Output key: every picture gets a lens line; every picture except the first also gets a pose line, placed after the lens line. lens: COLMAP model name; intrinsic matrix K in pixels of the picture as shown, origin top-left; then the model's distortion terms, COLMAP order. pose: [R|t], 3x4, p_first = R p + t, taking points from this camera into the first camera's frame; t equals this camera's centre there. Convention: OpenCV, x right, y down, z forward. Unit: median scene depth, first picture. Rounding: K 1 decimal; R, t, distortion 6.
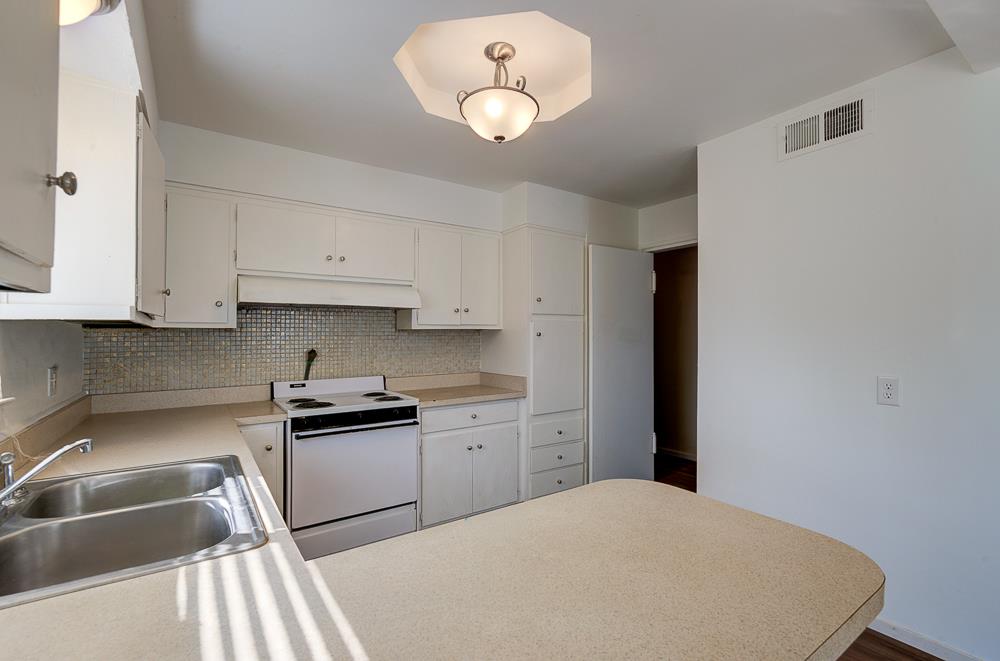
lens RADIAL K [[452.1, 0, 499.0], [0, 452.1, 333.9], [0, 0, 1]] dist [0.001738, 0.000688]
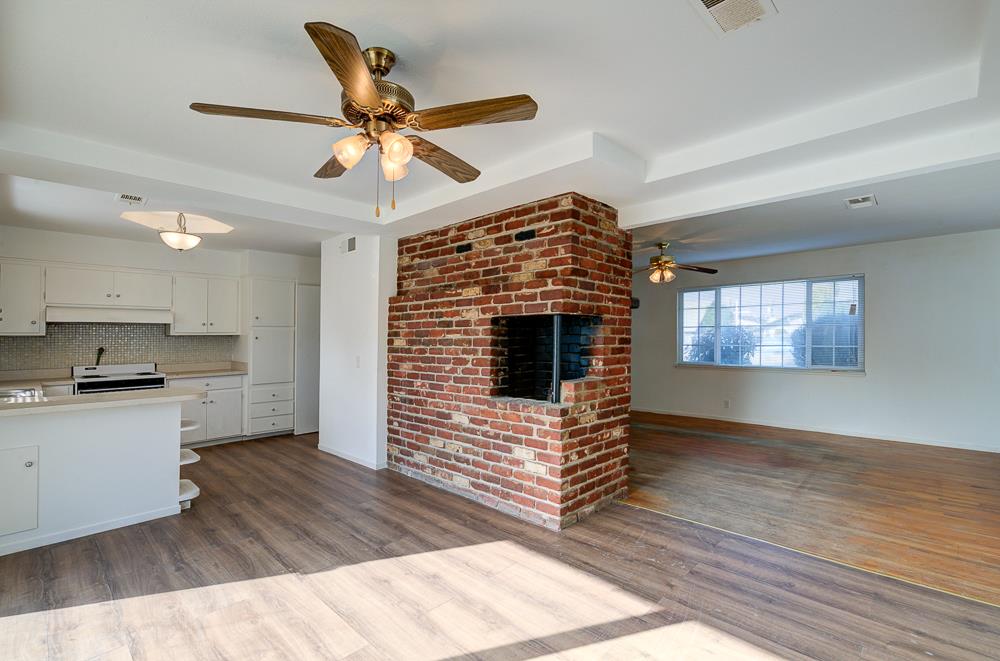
lens RADIAL K [[455.5, 0, 504.8], [0, 455.5, 329.8], [0, 0, 1]] dist [-0.002476, 0.000312]
pose [[0.979586, -0.001977, 0.201015, 0.754375], [0.004426, 0.999921, -0.011733, -0.005563], [-0.200976, 0.012383, 0.979518, -1.018143]]
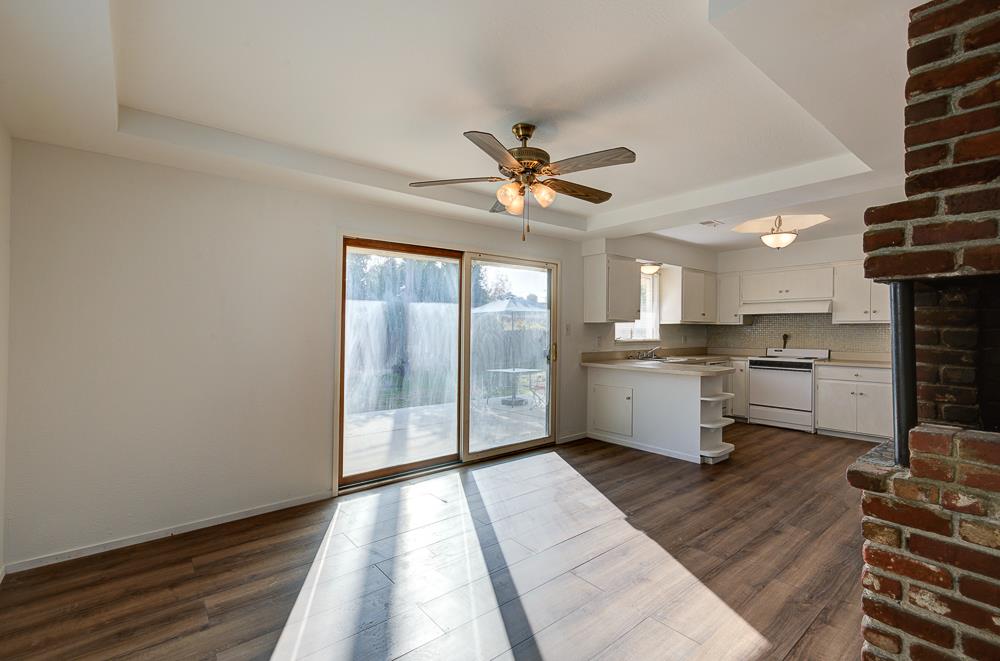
lens RADIAL K [[444.4, 0, 504.7], [0, 444.4, 322.6], [0, 0, 1]] dist [0.000262, -0.000113]
pose [[0.083621, -0.010818, -0.996439, 1.545652], [0.002418, 0.999940, -0.010653, 0.000082], [0.996495, -0.001518, 0.083642, -0.468937]]
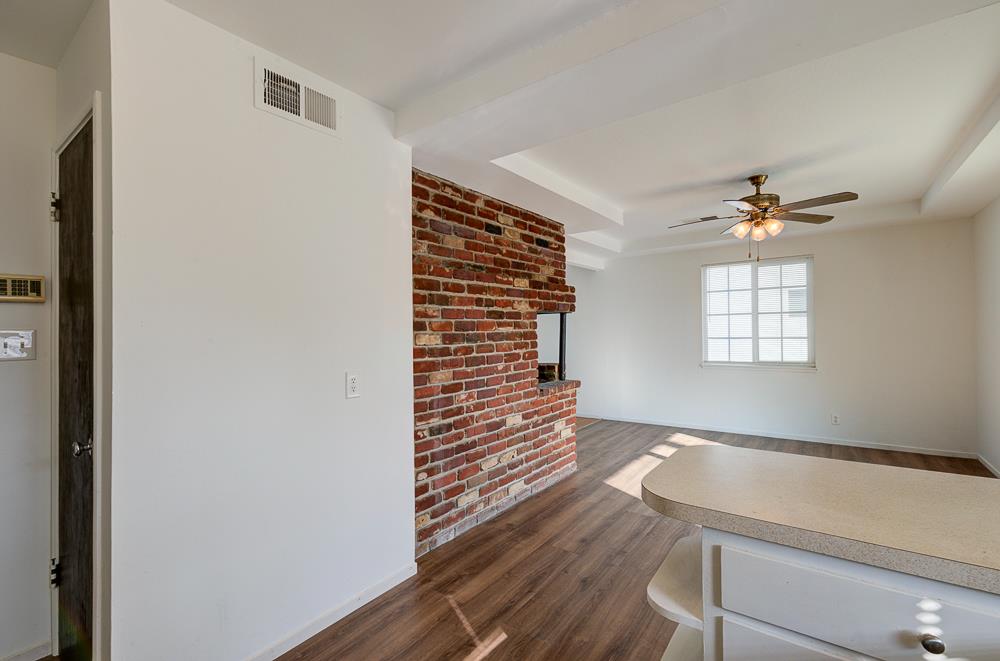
lens RADIAL K [[455.5, 0, 504.8], [0, 455.5, 329.8], [0, 0, 1]] dist [-0.002476, 0.000312]
pose [[-0.339737, 0.004812, 0.940508, -0.186672], [0.009161, 0.999956, -0.001807, -0.000328], [-0.940476, 0.008002, -0.339767, 0.657316]]
